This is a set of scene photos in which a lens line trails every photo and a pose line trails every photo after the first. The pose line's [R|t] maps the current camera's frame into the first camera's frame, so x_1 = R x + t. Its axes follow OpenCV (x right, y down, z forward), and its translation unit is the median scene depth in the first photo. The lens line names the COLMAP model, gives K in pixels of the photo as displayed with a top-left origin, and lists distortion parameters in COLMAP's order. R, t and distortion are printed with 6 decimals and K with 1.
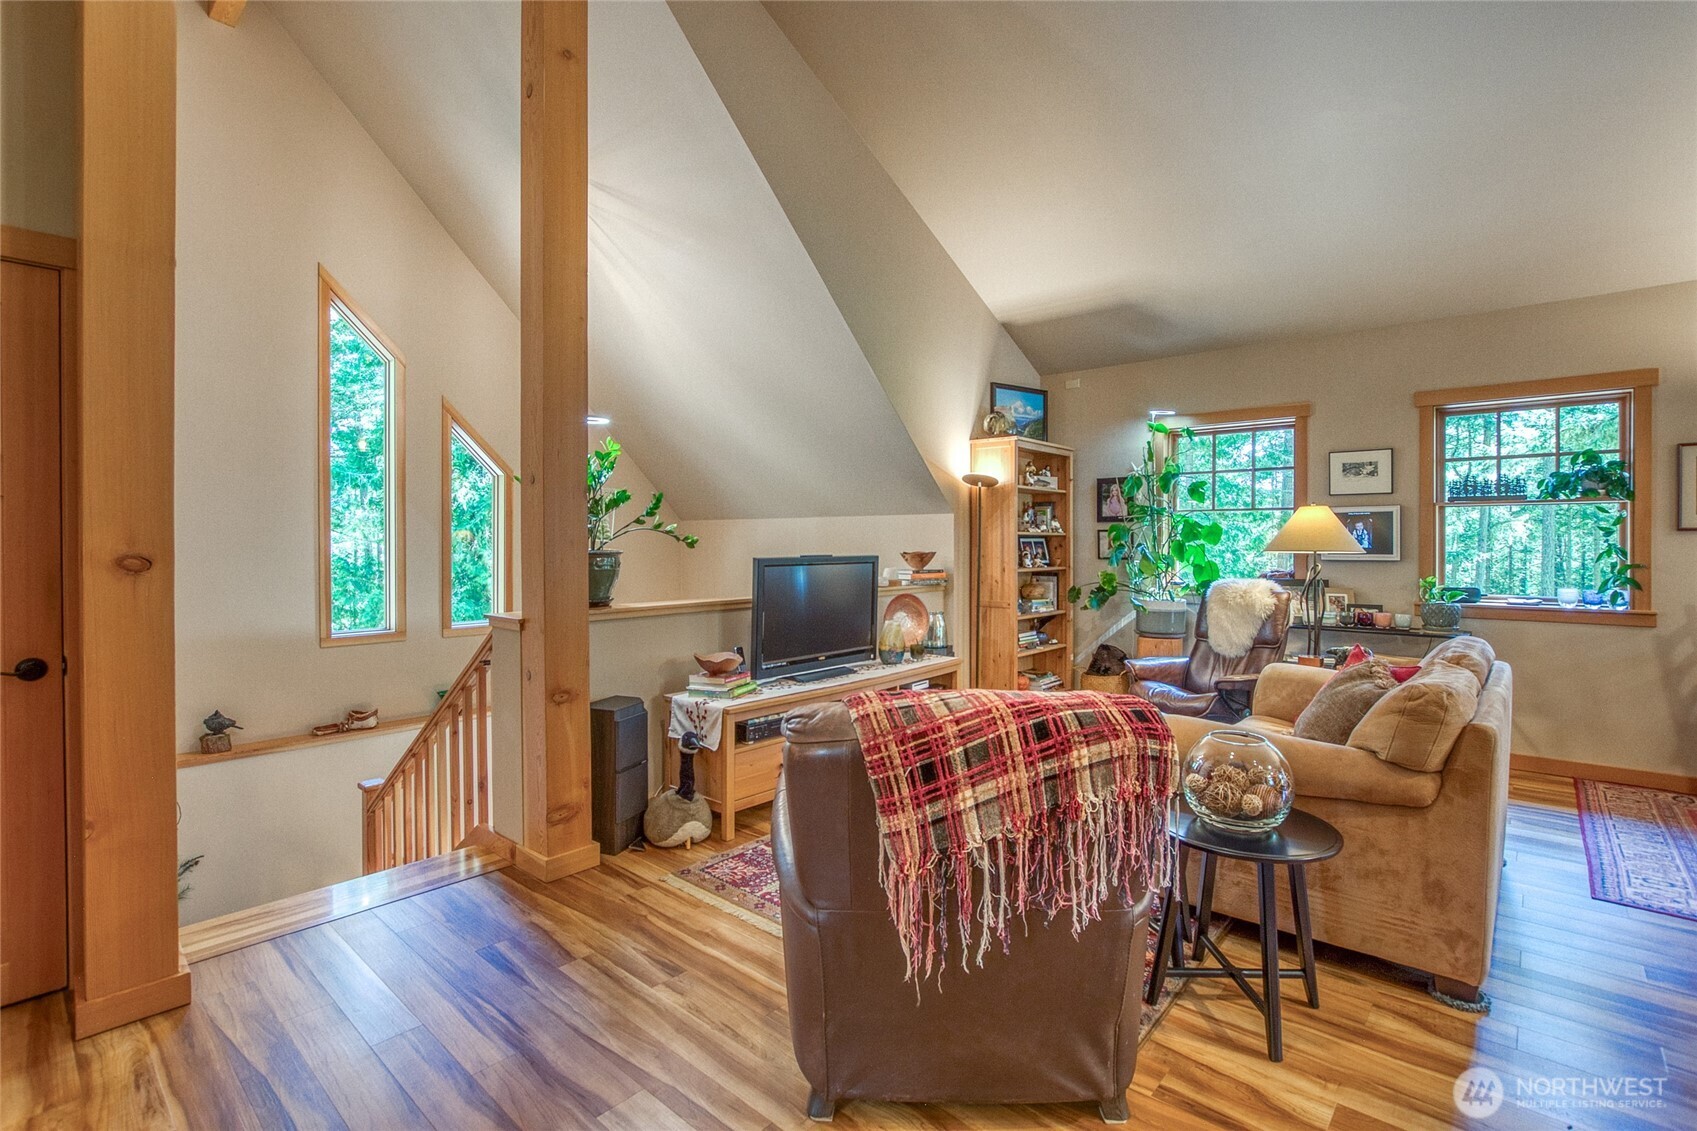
lens RADIAL K [[770.2, 0, 851.9], [0, 770.2, 549.3], [0, 0, 1]] dist [-0.017743, 0.000024]
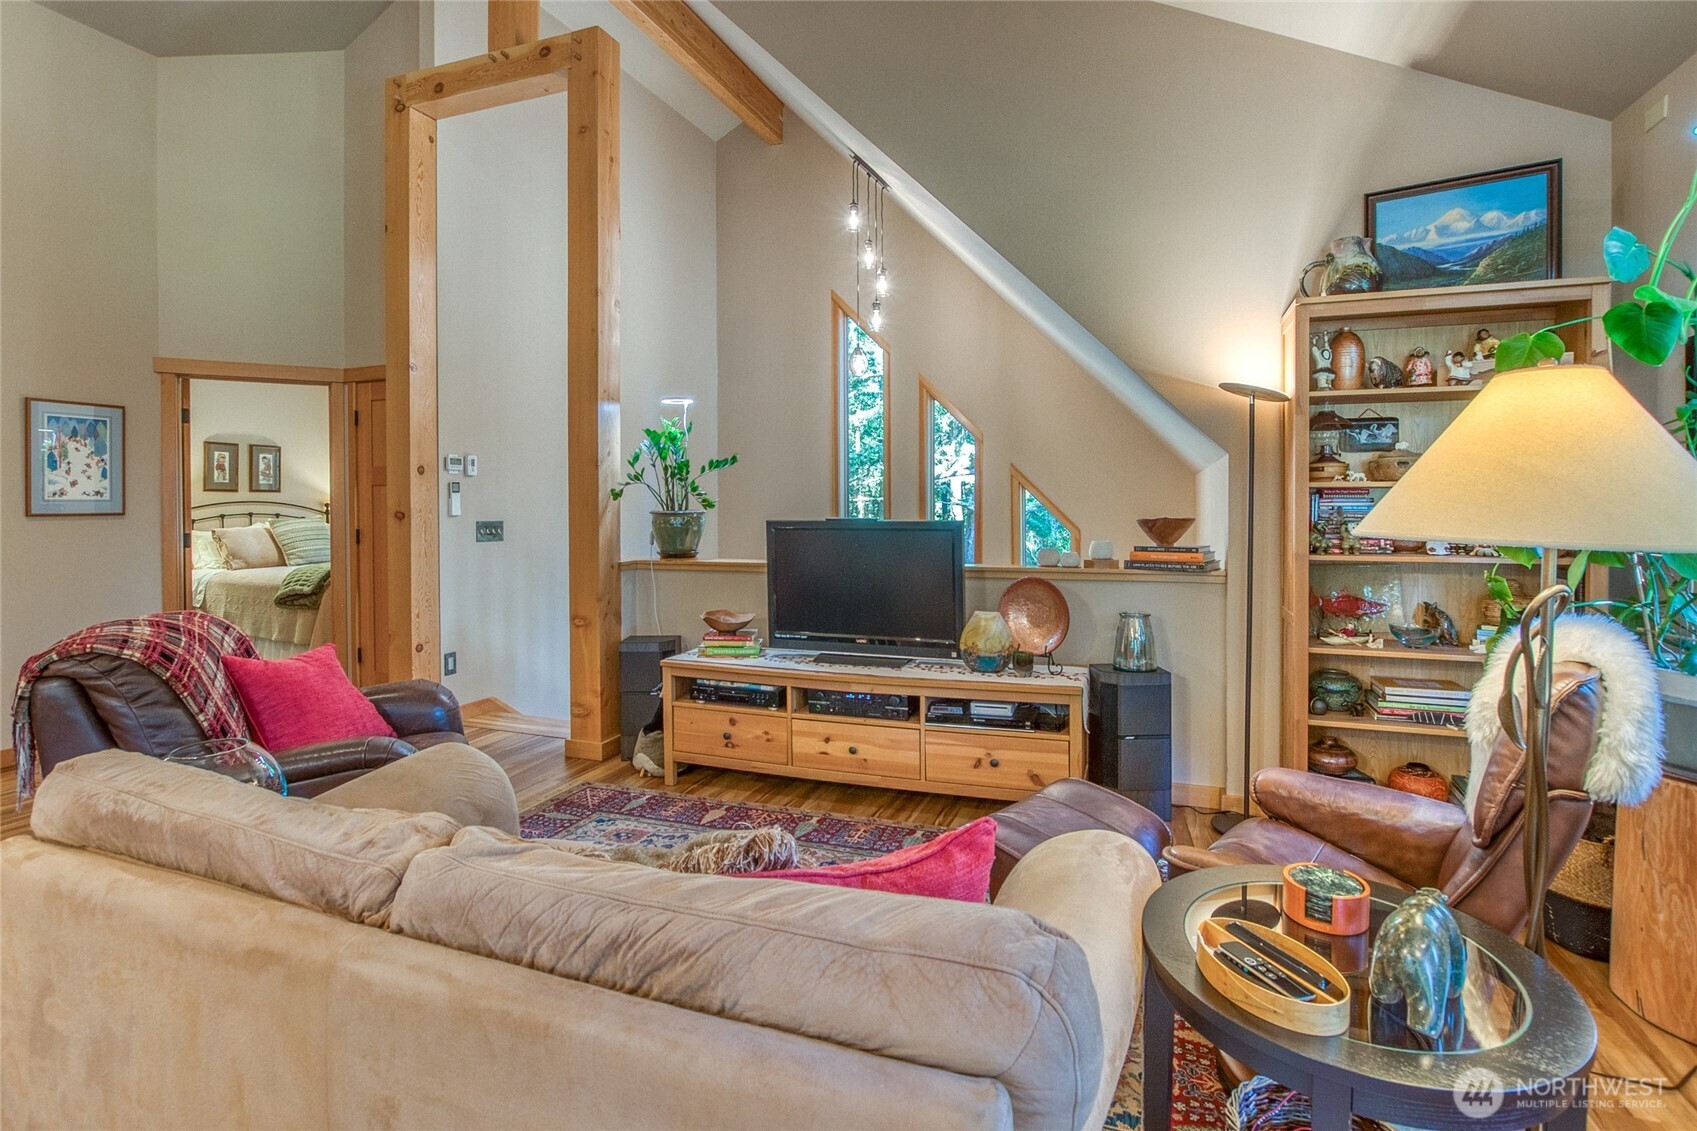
lens RADIAL K [[818.7, 0, 875.0], [0, 818.7, 506.4], [0, 0, 1]] dist [-0.014037, 0.000809]
pose [[0.371088, 0.004781, -0.928585, 0.865321], [-0.004752, 0.999983, 0.003250, -0.009945], [0.928585, 0.003206, 0.371105, 0.739351]]
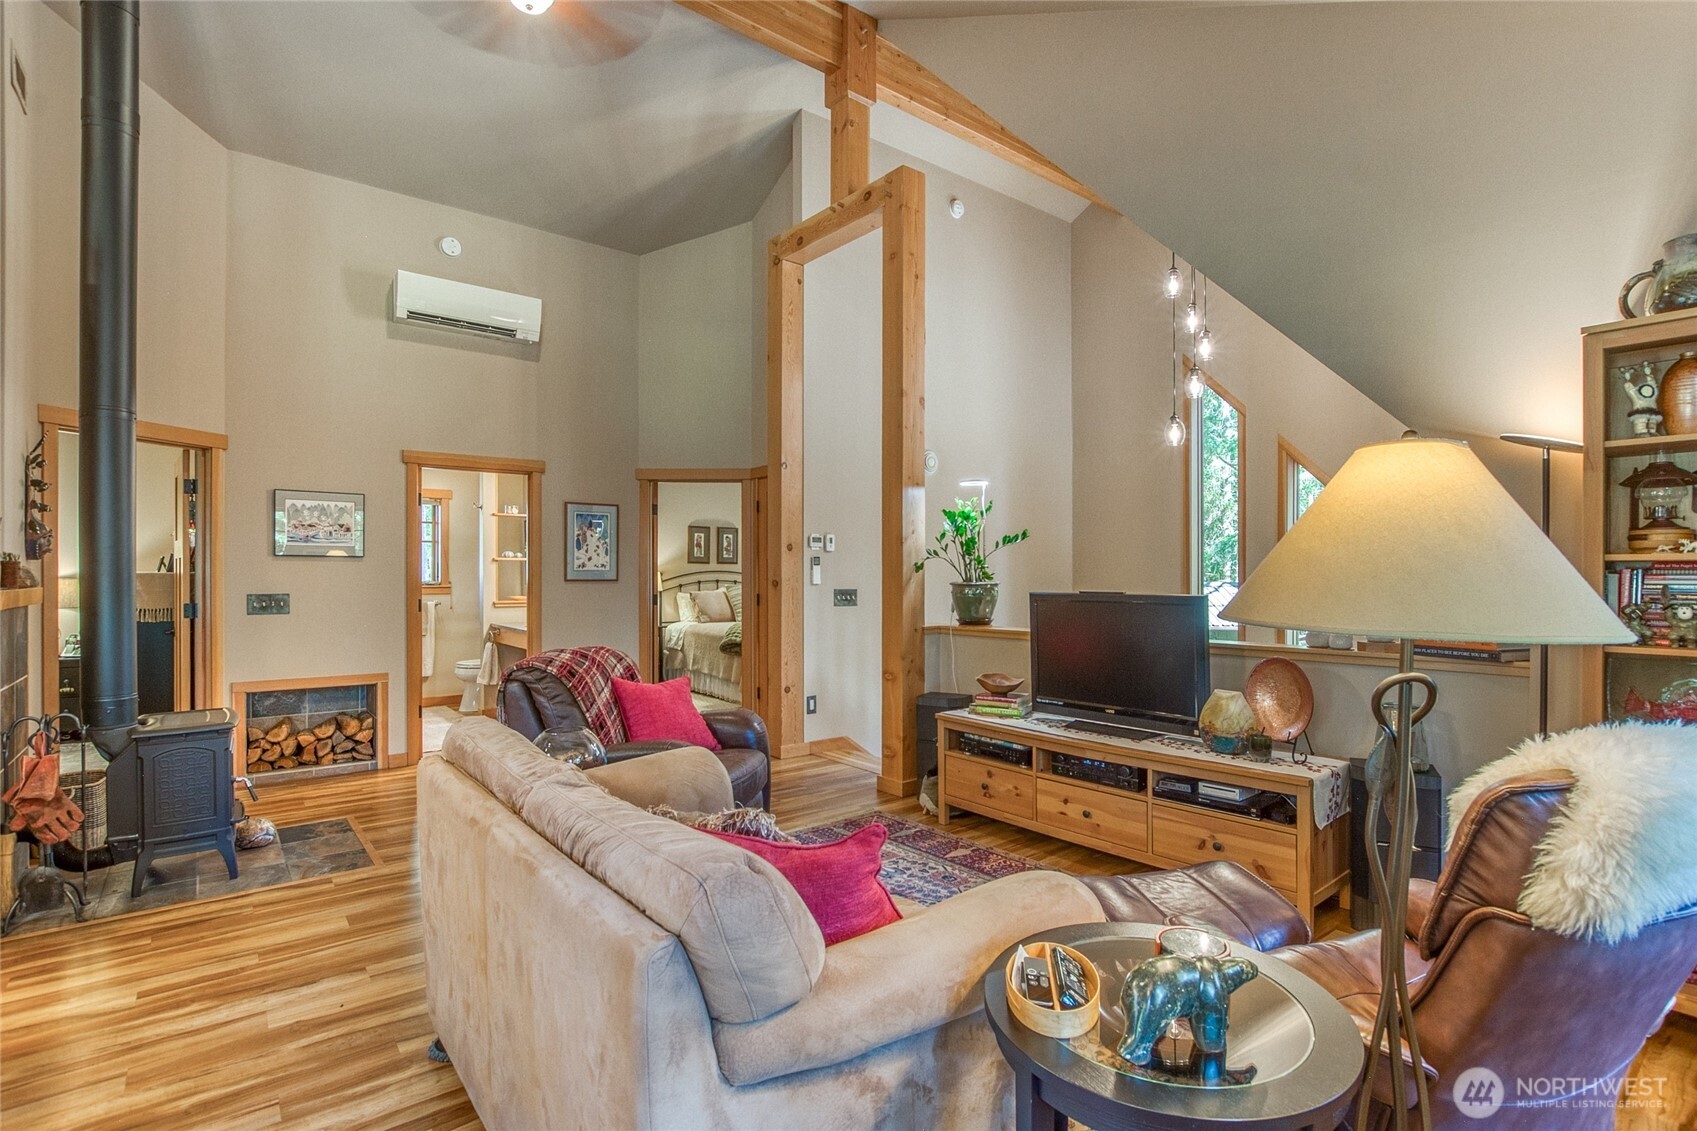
lens RADIAL K [[836.7, 0, 877.7], [0, 836.7, 569.5], [0, 0, 1]] dist [-0.015247, 0.001115]
pose [[-0.148665, -0.002388, -0.988885, 1.003113], [-0.009227, 0.999957, -0.001028, -0.015291], [0.988845, 0.008971, -0.148681, 0.955249]]
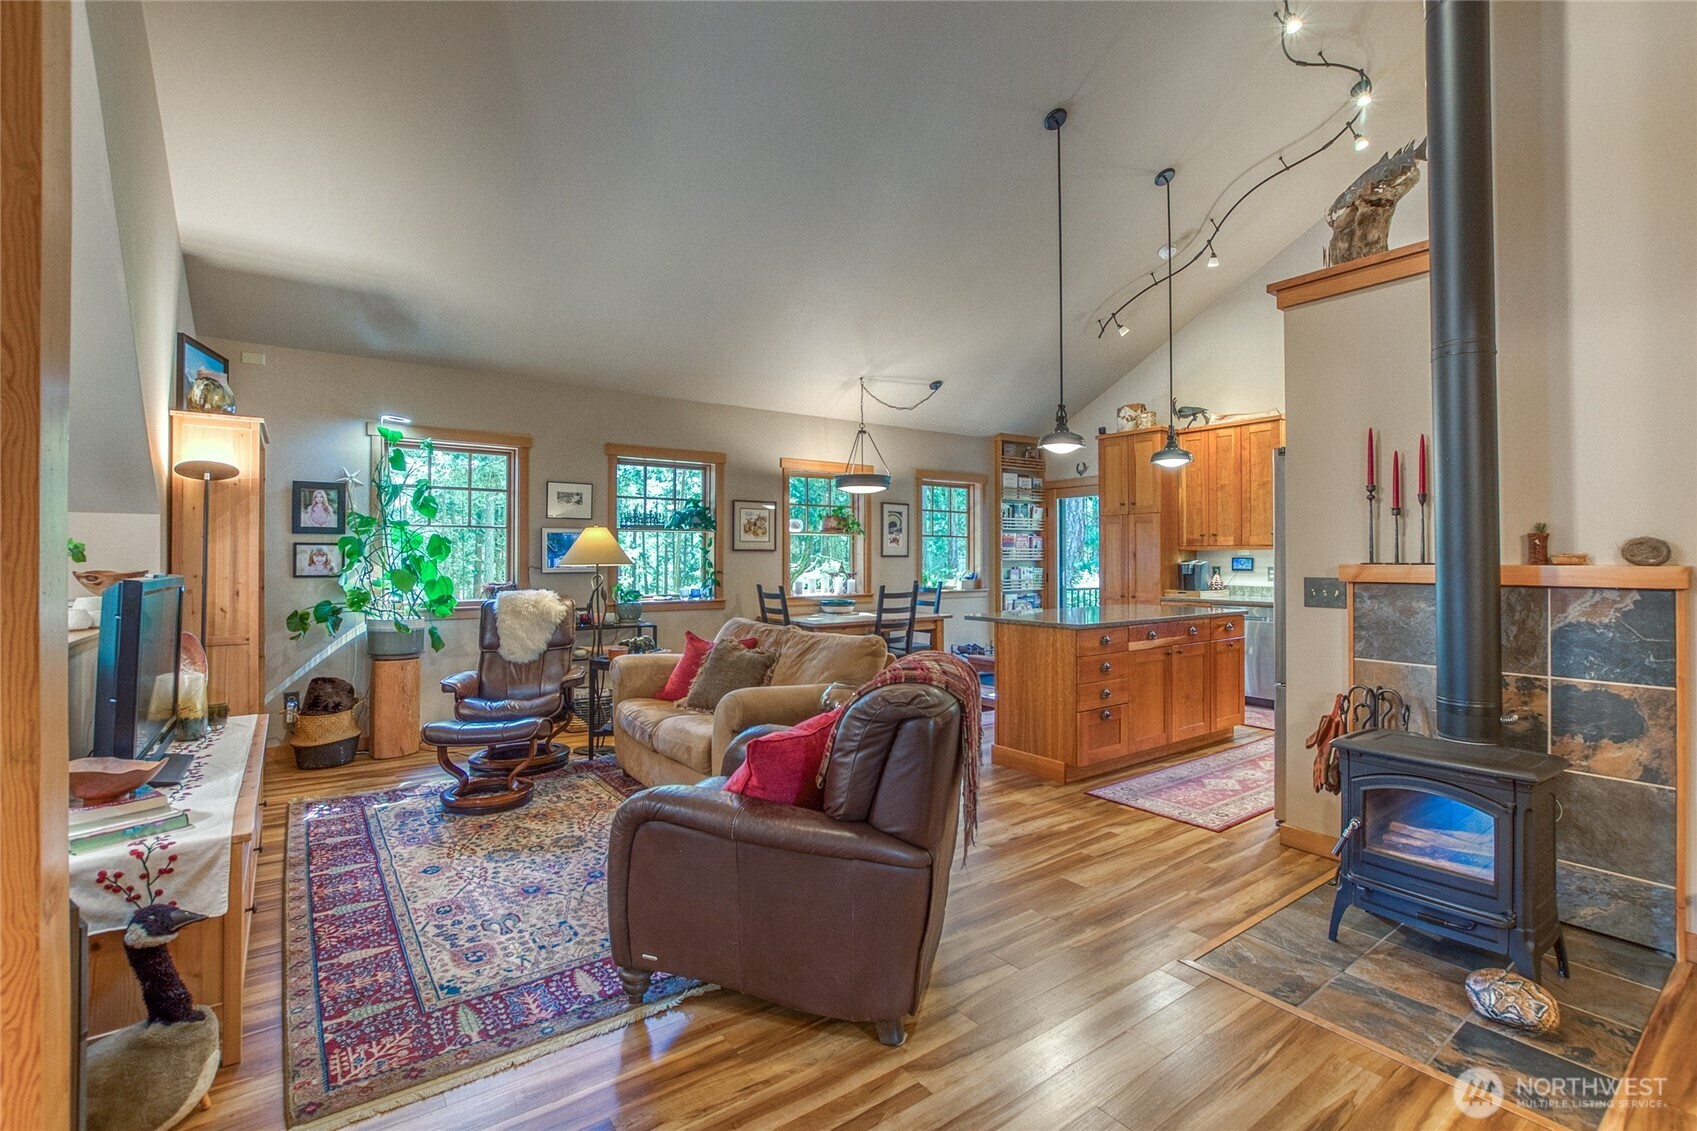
lens RADIAL K [[770.2, 0, 851.9], [0, 770.2, 549.3], [0, 0, 1]] dist [-0.017743, 0.000024]
pose [[0.226075, 0.013442, 0.974017, -0.545418], [0.012186, 0.999788, -0.016626, 0.004636], [-0.974034, 0.015628, 0.225863, 0.358469]]
